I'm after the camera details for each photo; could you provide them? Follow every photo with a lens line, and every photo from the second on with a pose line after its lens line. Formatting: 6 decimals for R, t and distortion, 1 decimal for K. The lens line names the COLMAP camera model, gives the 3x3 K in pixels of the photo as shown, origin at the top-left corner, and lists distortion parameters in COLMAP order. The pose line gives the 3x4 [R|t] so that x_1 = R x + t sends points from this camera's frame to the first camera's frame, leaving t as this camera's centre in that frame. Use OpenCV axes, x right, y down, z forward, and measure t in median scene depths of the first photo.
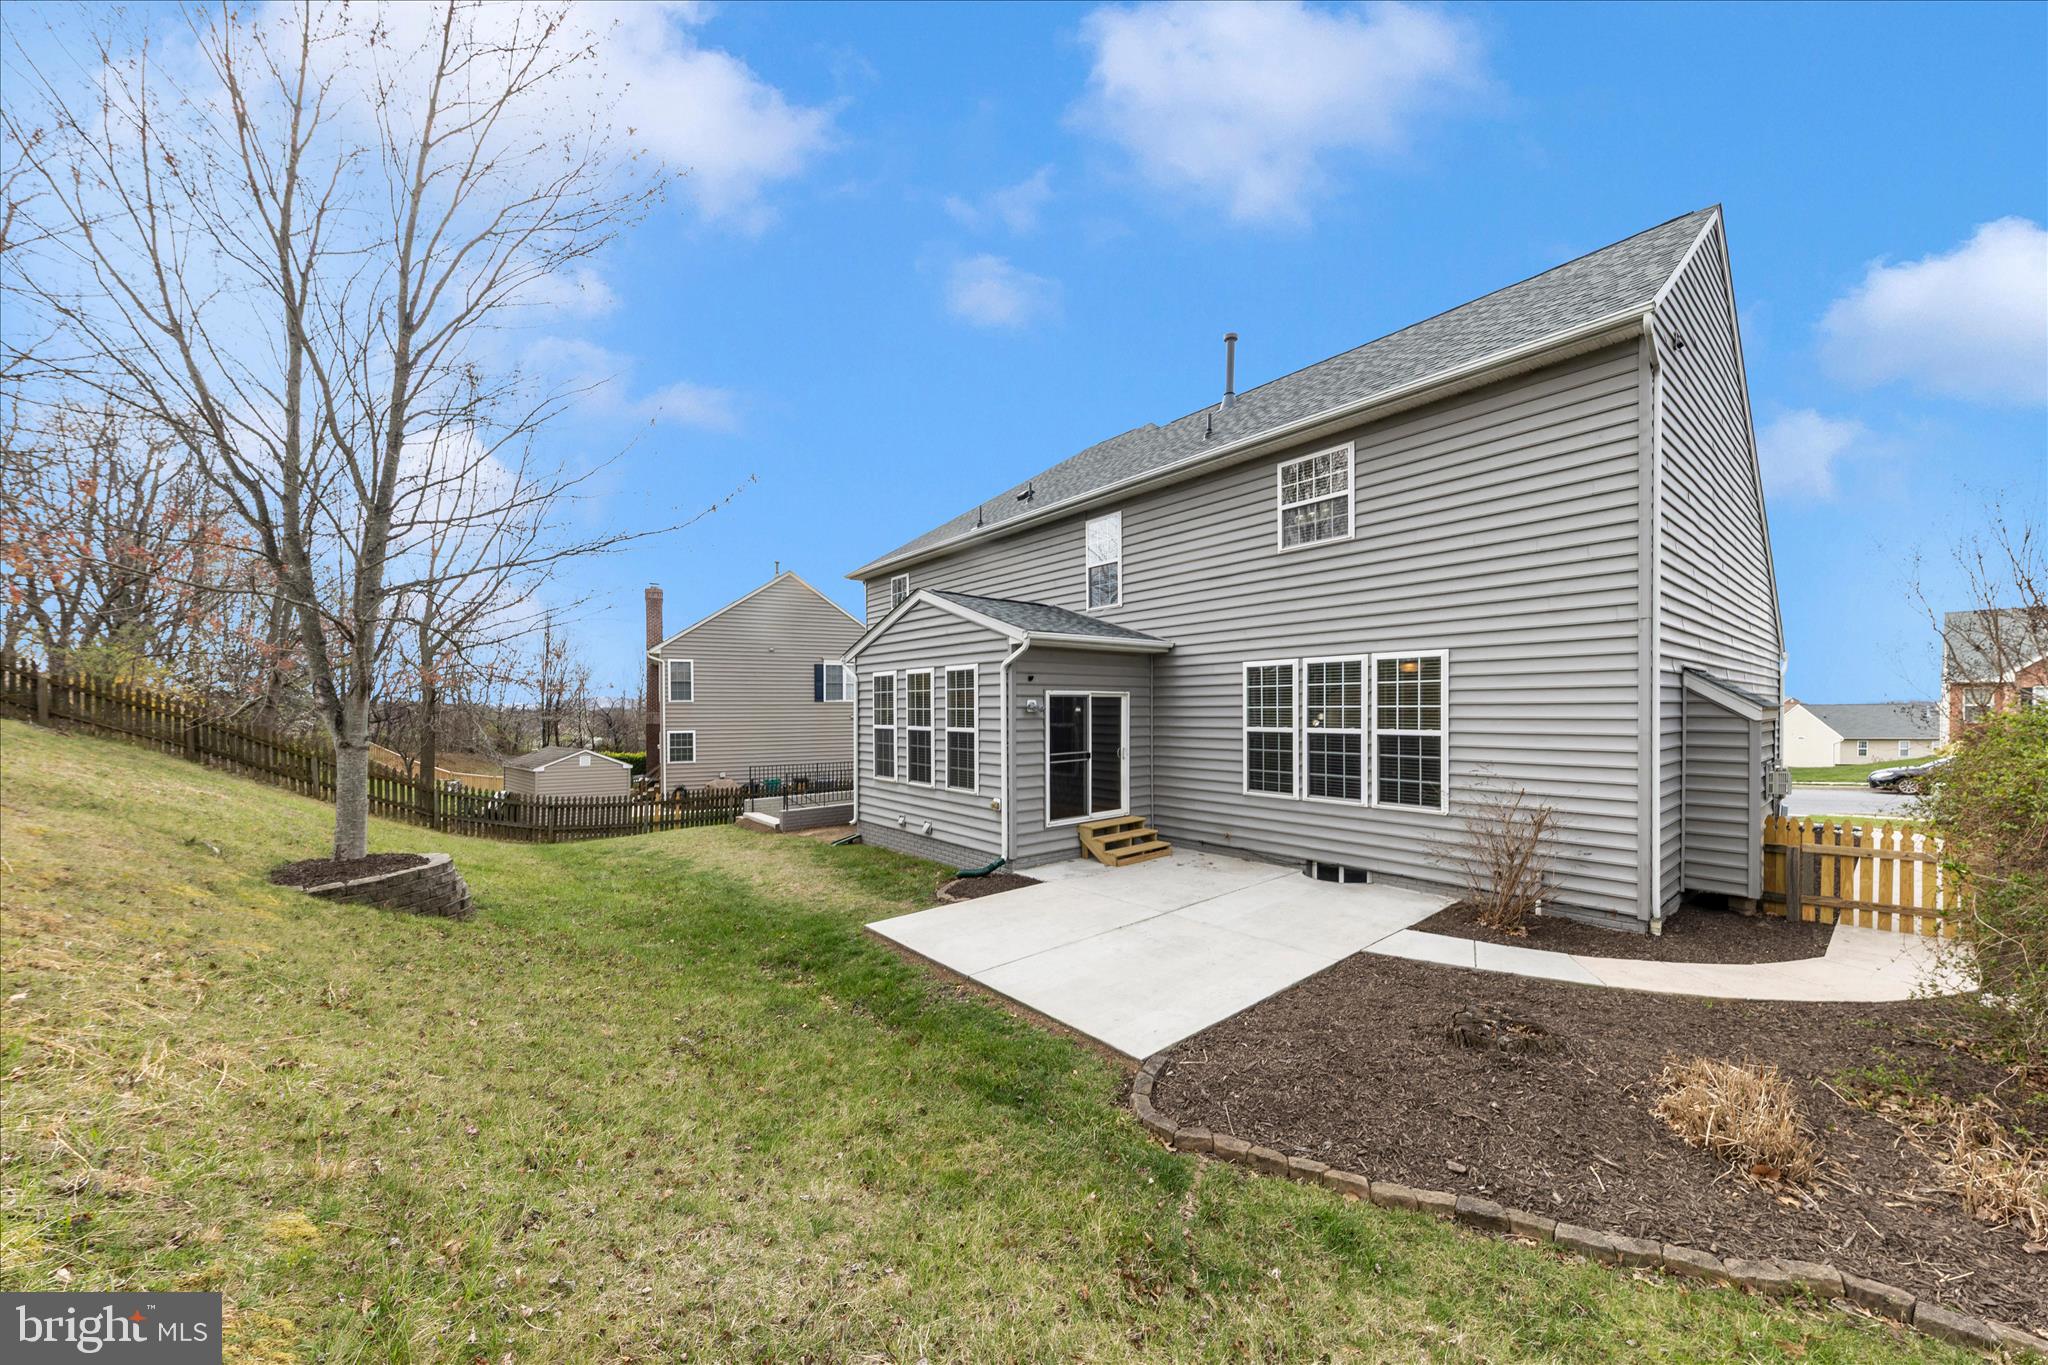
lens RADIAL K [[717.8, 0, 1021.2], [0, 717.8, 698.6], [0, 0, 1]] dist [0.001673, 0.000063]
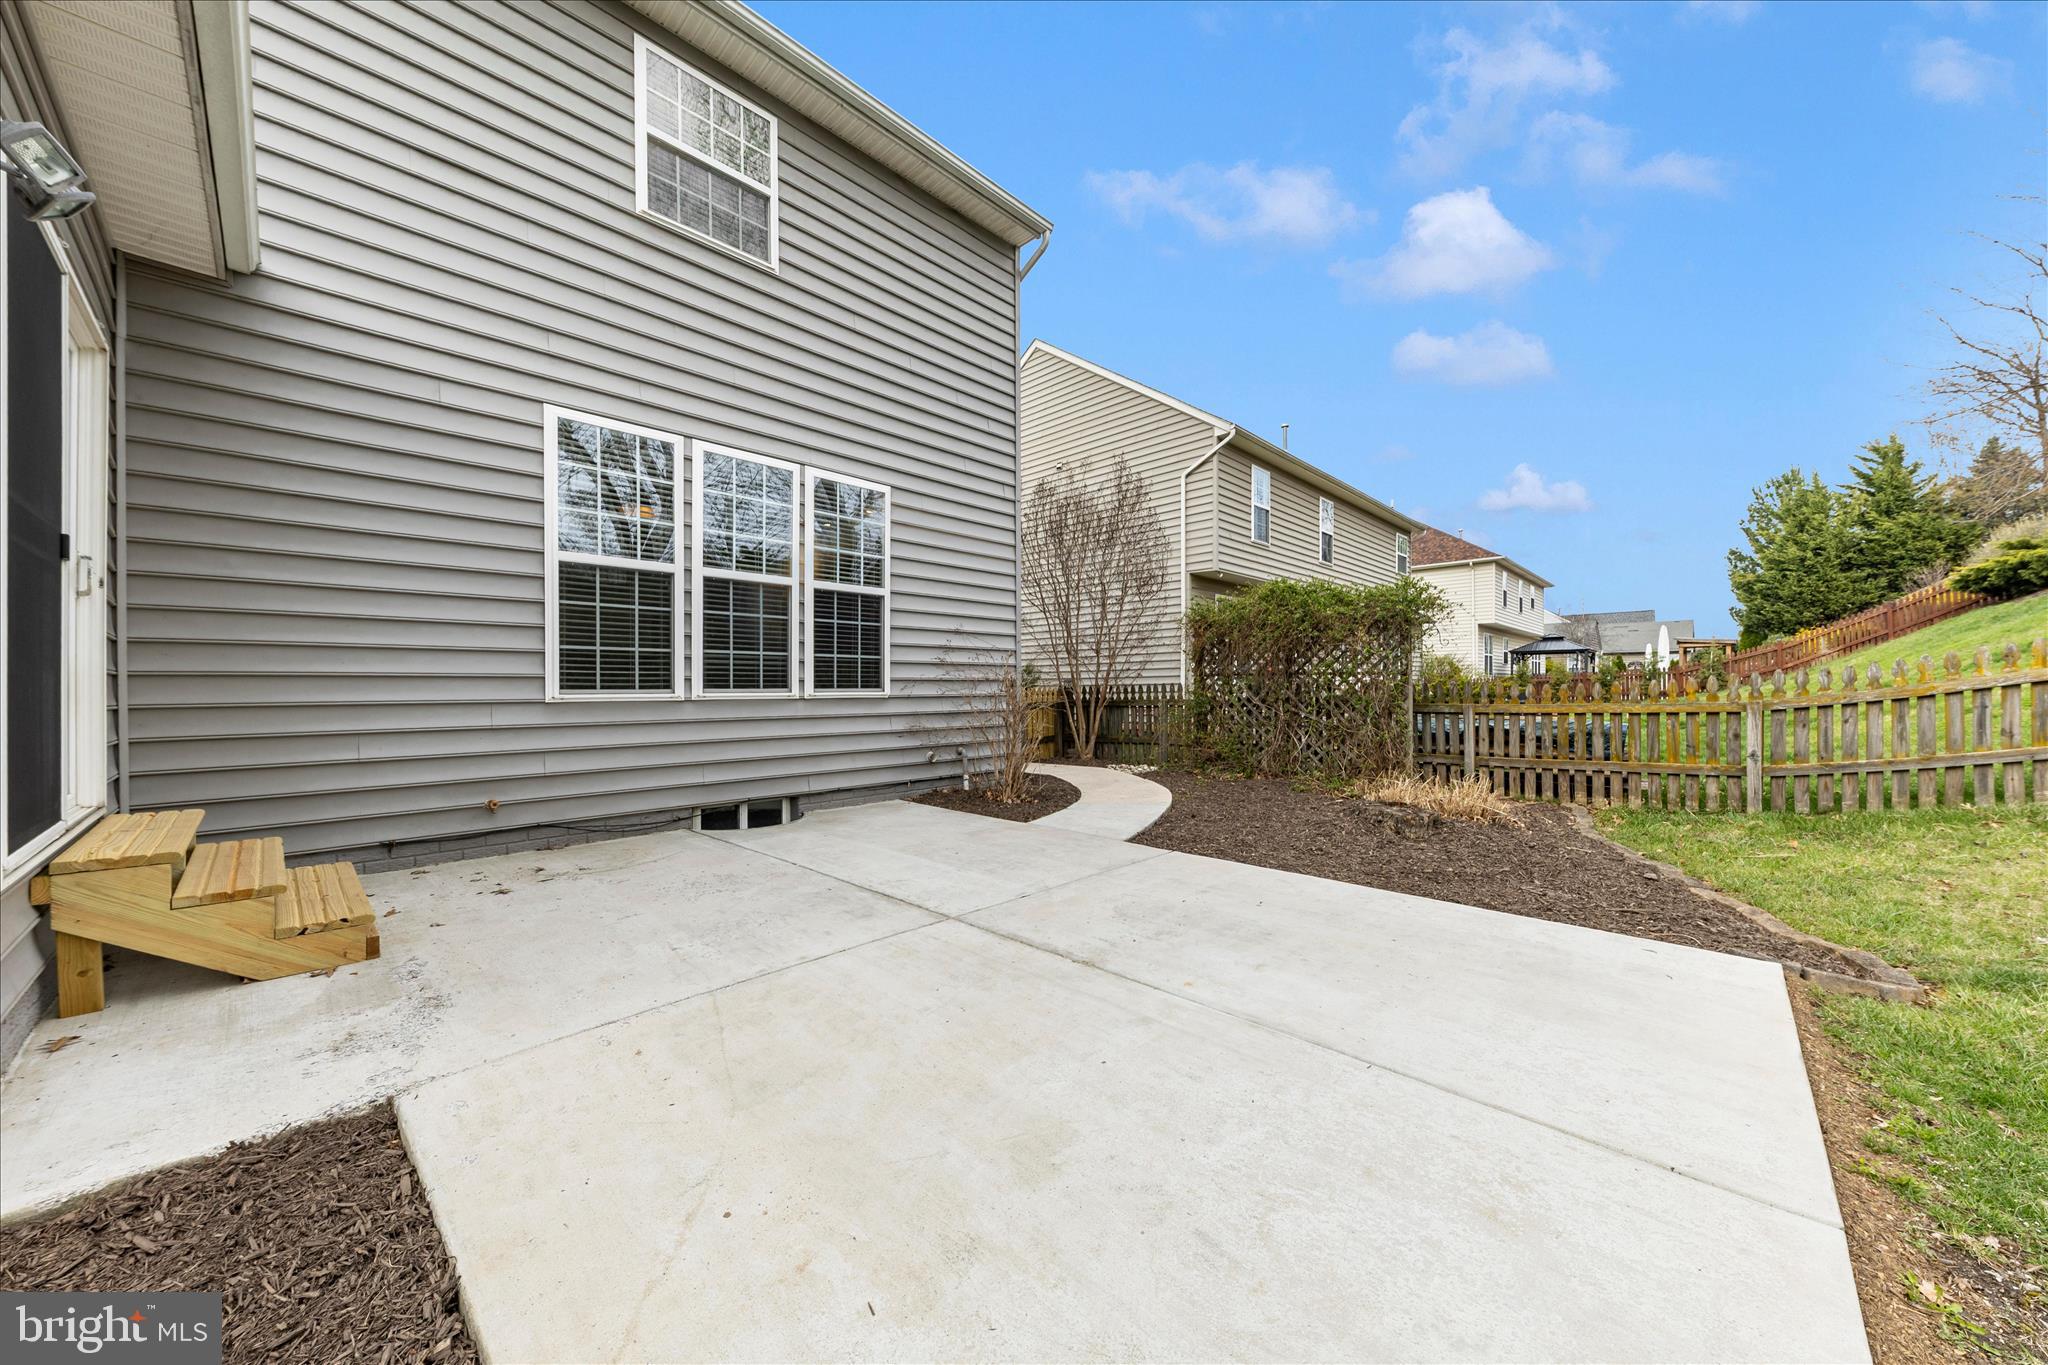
lens RADIAL K [[717.8, 0, 1020.7], [0, 717.8, 689.6], [0, 0, 1]] dist [0.001673, 0.000063]
pose [[-0.116844, 0.001312, 0.993149, -0.190726], [-0.007523, 0.999969, -0.002206, 0.143327], [-0.993122, -0.007730, -0.116831, 0.877608]]
